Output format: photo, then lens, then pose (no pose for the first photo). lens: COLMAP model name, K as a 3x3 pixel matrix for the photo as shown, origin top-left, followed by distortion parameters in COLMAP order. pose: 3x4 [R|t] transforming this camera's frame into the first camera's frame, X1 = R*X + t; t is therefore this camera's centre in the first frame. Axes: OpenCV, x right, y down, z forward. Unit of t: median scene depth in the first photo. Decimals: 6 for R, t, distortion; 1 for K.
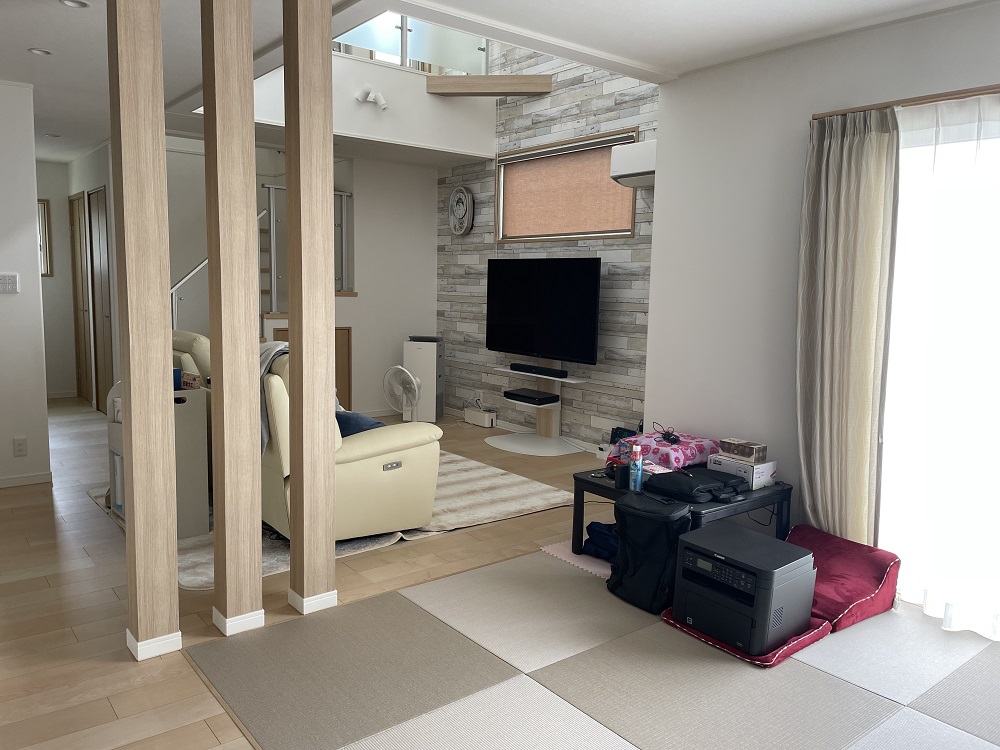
lens RADIAL K [[770.3, 0, 500.0], [0, 770.3, 375.0], [0, 0, 1]] dist [0.007953, -0.002558]
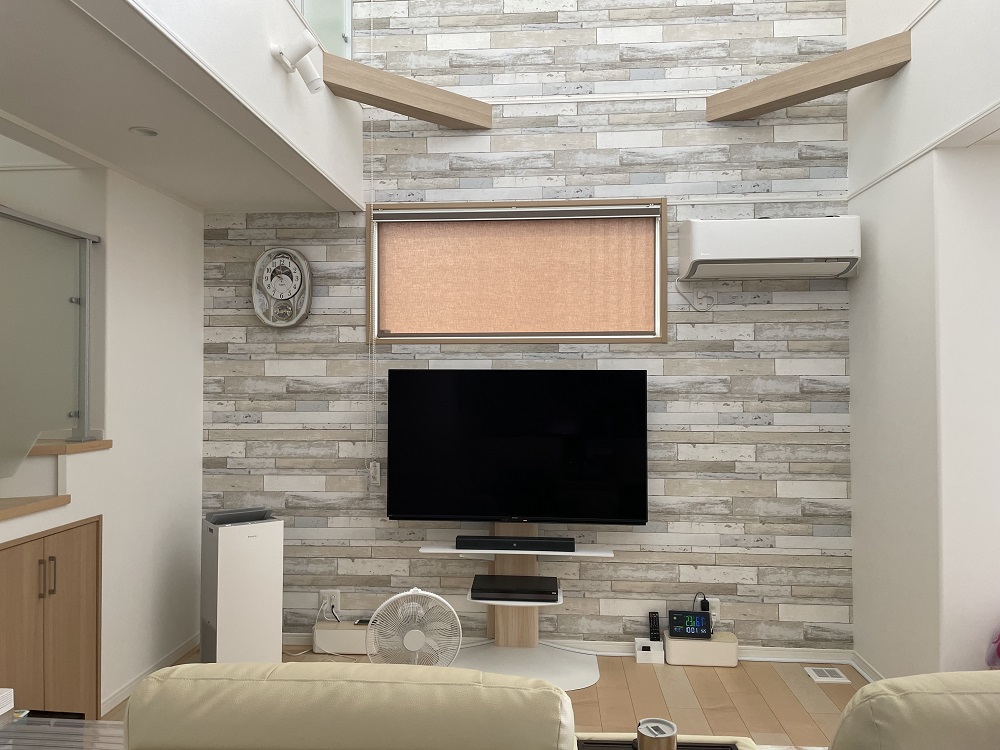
lens RADIAL K [[770.3, 0, 500.0], [0, 770.3, 375.0], [0, 0, 1]] dist [0.007953, -0.002558]
pose [[0.674994, 0.012566, 0.737716, -0.398535], [0.098599, 0.989351, -0.107068, -0.070404], [-0.731206, 0.145009, 0.666566, 0.523970]]
